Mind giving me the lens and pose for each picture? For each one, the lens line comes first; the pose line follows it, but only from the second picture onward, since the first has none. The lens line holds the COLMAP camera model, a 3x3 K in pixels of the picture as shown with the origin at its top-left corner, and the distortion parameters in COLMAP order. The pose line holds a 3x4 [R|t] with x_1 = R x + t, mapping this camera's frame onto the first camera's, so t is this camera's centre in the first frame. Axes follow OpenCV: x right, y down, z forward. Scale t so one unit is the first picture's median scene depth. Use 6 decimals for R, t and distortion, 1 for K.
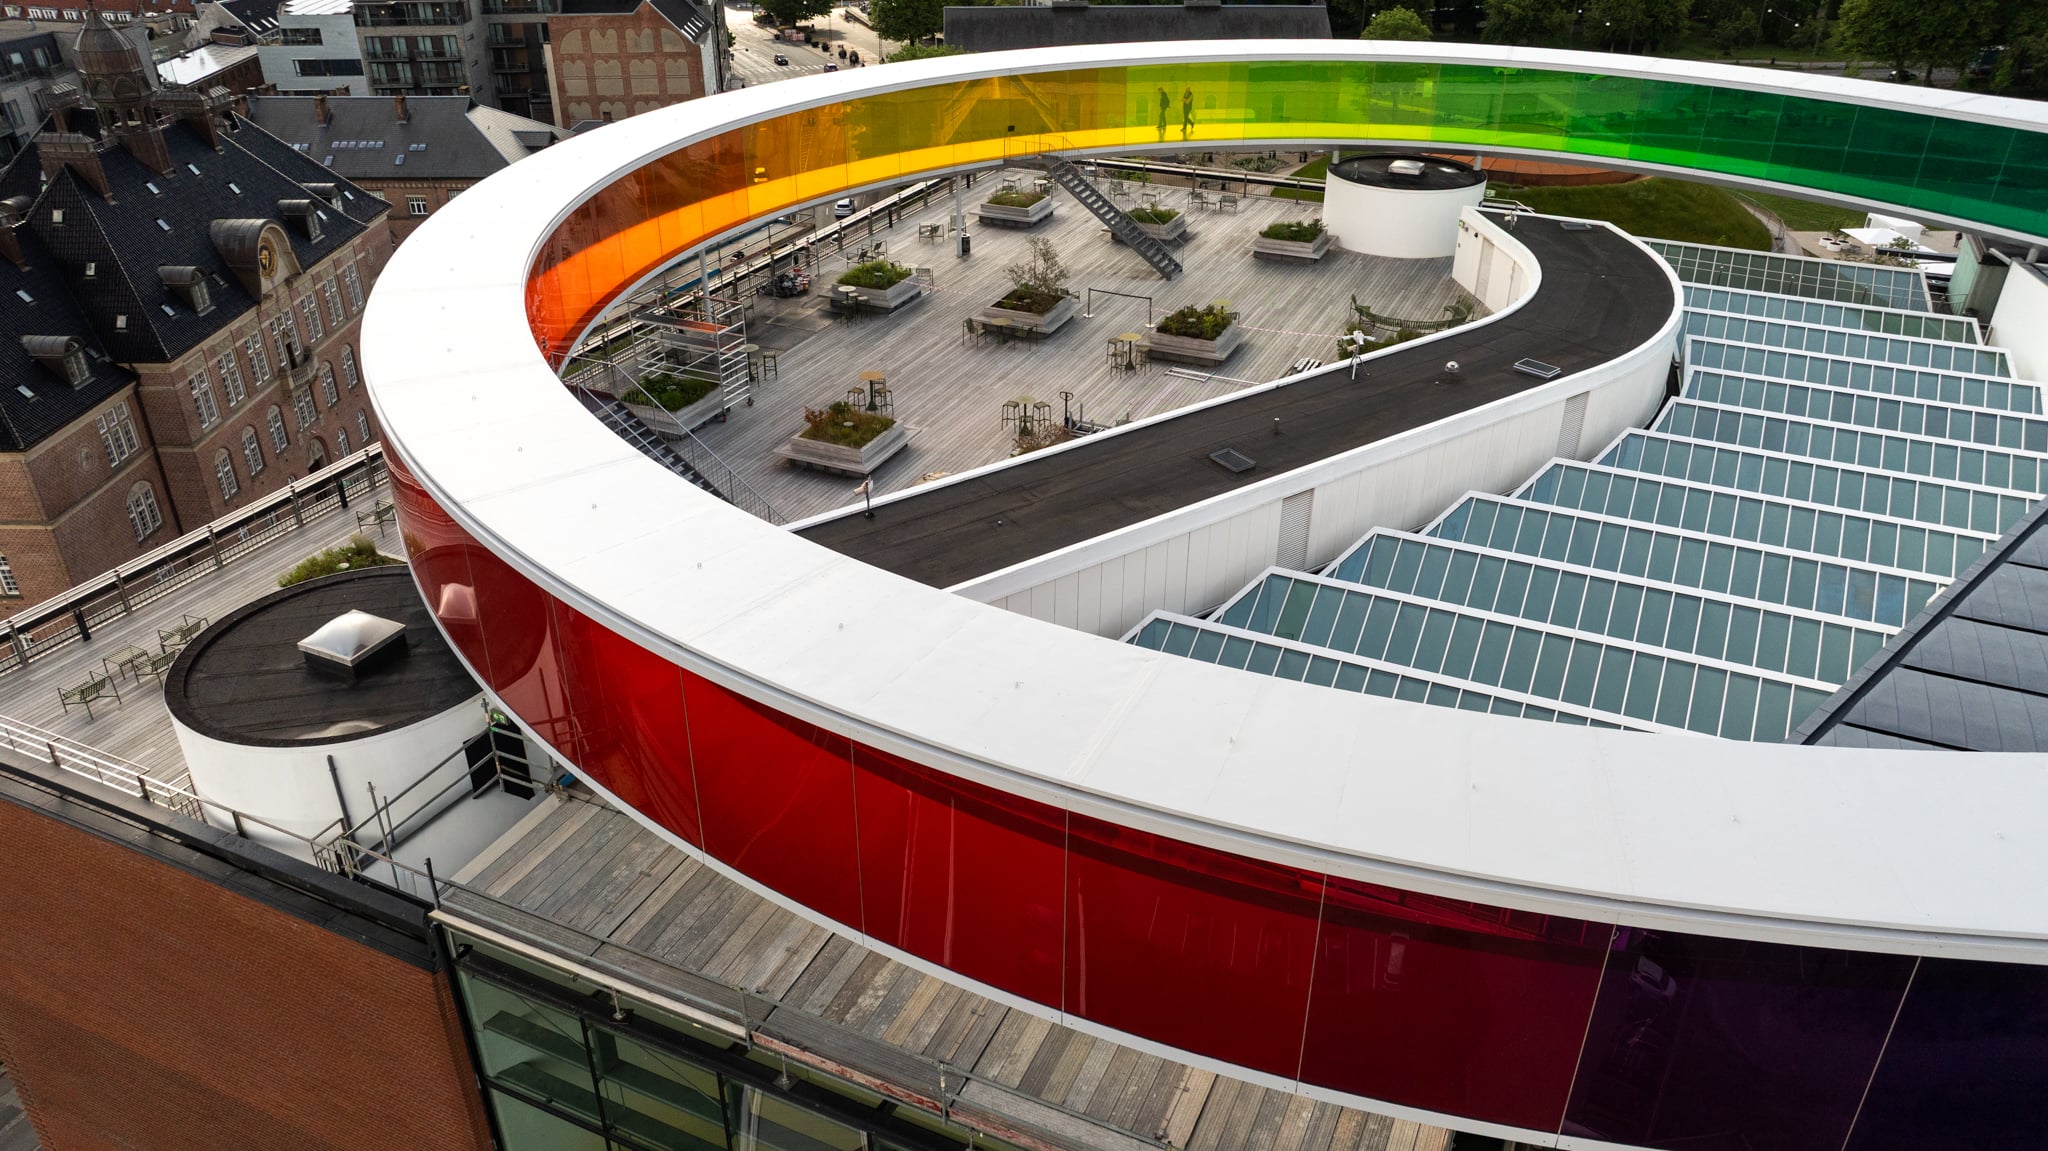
lens RADIAL K [[1437.7, 0, 1024.0], [0, 1437.7, 575.5], [0, 0, 1]] dist [0.003343, 0.003631]
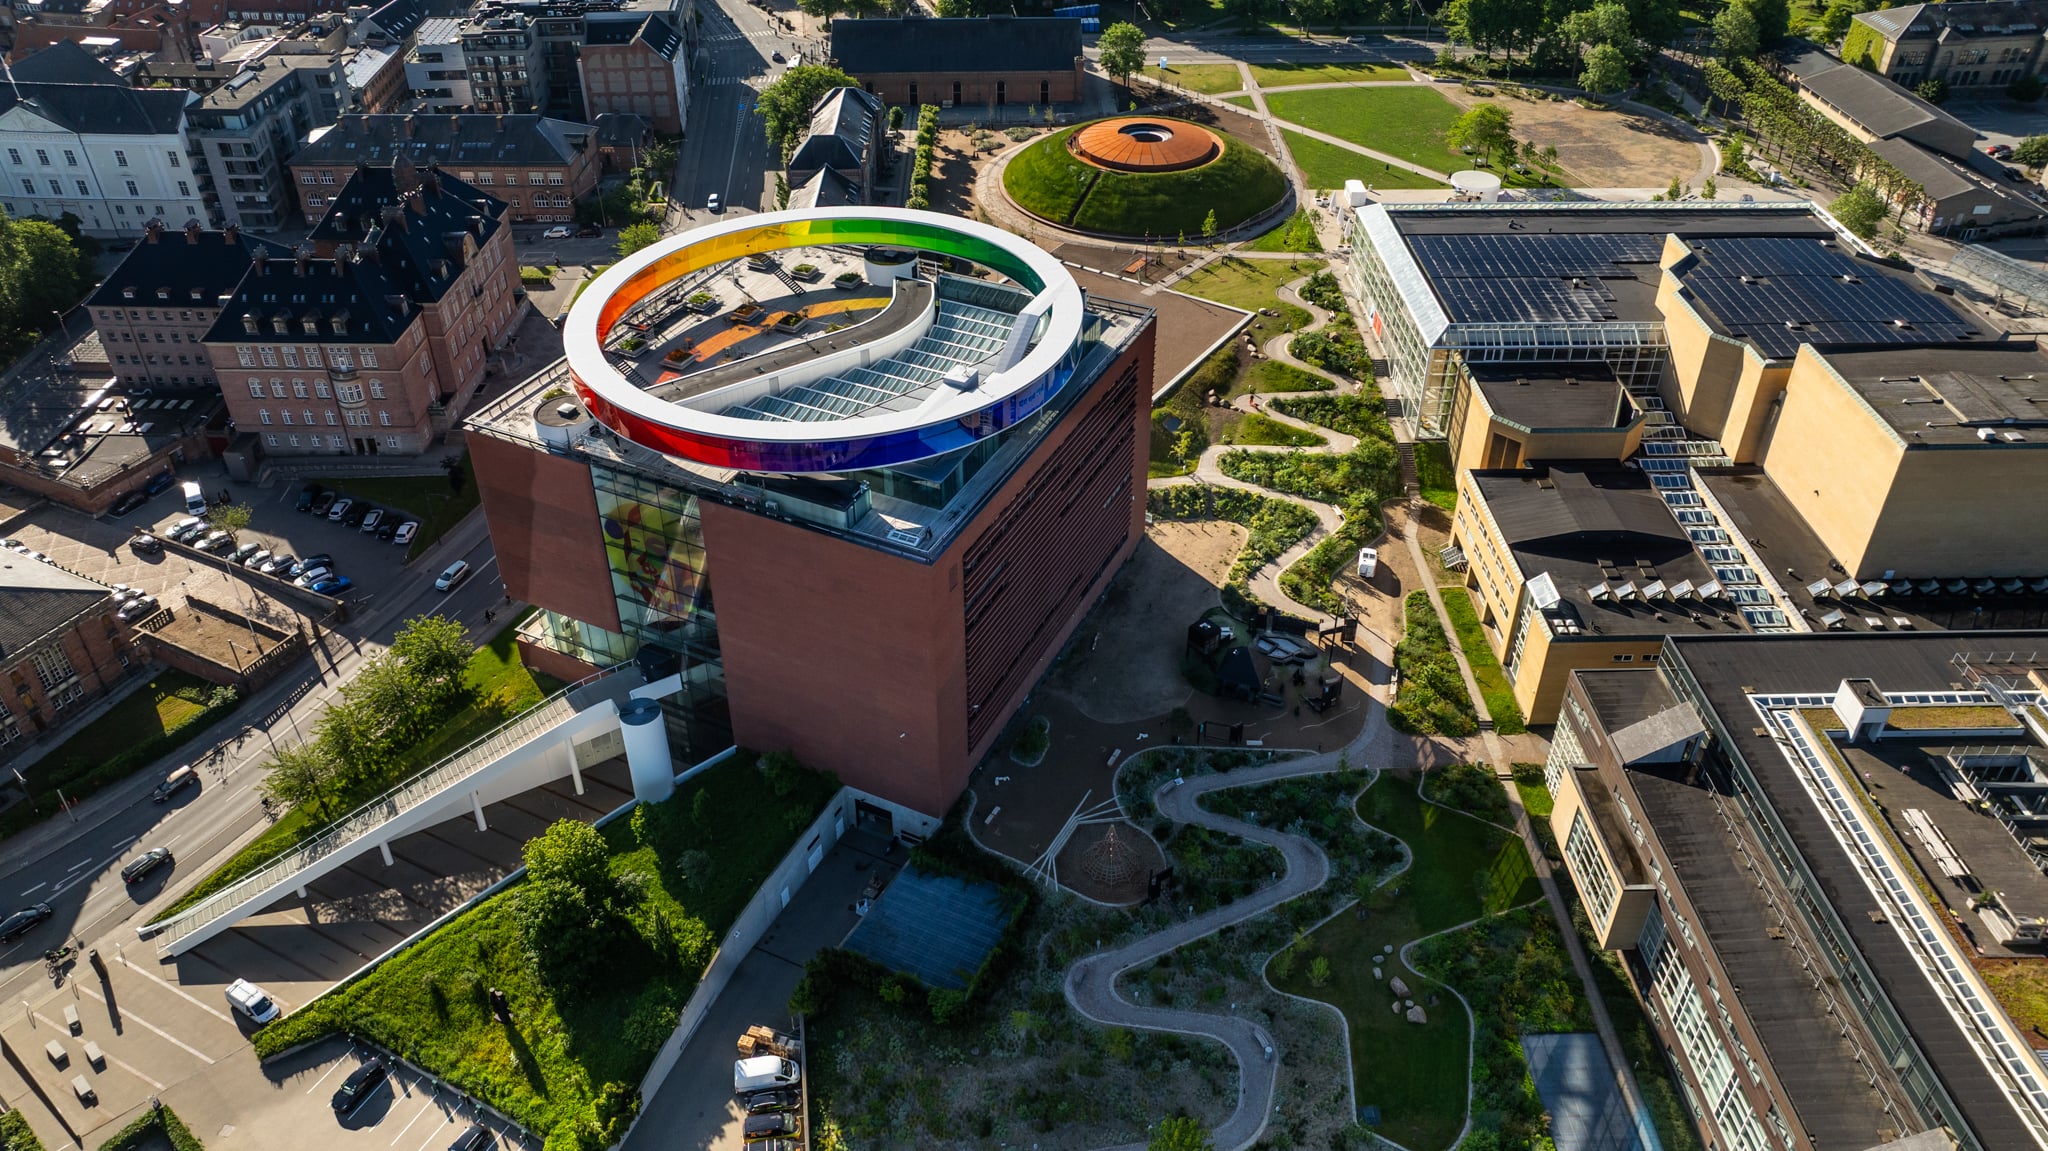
lens RADIAL K [[1538.3, 0, 1024.0], [0, 1538.3, 575.5], [0, 0, 1]] dist [0.000756, -0.001451]
pose [[0.999380, 0.016605, -0.031033, 0.406782], [-0.012824, 0.992897, 0.118287, -0.009965], [0.032777, -0.117816, 0.992494, -1.349063]]
